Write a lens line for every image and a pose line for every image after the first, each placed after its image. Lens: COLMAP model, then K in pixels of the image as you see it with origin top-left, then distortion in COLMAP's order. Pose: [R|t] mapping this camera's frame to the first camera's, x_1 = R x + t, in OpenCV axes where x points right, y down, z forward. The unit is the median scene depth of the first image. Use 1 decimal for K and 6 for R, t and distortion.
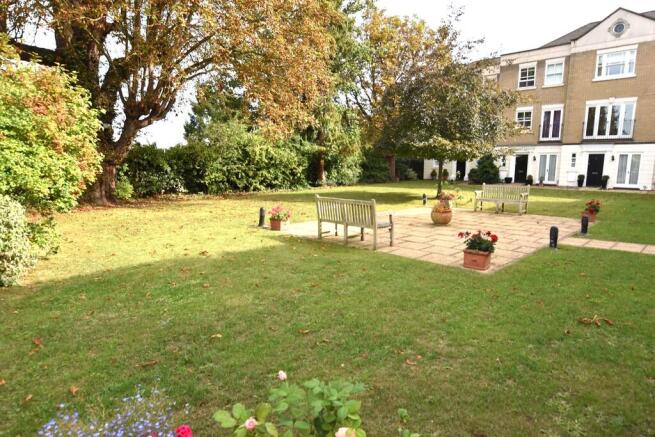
lens RADIAL K [[393.3, 0, 325.8], [0, 393.3, 218.9], [0, 0, 1]] dist [-0.000432, 0.000555]
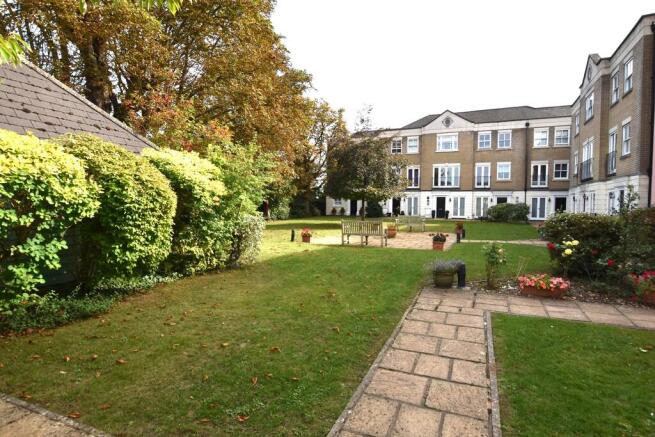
lens RADIAL K [[341.7, 0, 325.9], [0, 341.7, 218.0], [0, 0, 1]] dist [0.000446, -0.000013]
pose [[0.947169, -0.014524, 0.320405, -0.181122], [0.046001, 0.994798, -0.090891, 0.020940], [-0.317418, 0.100828, 0.942910, -0.133036]]
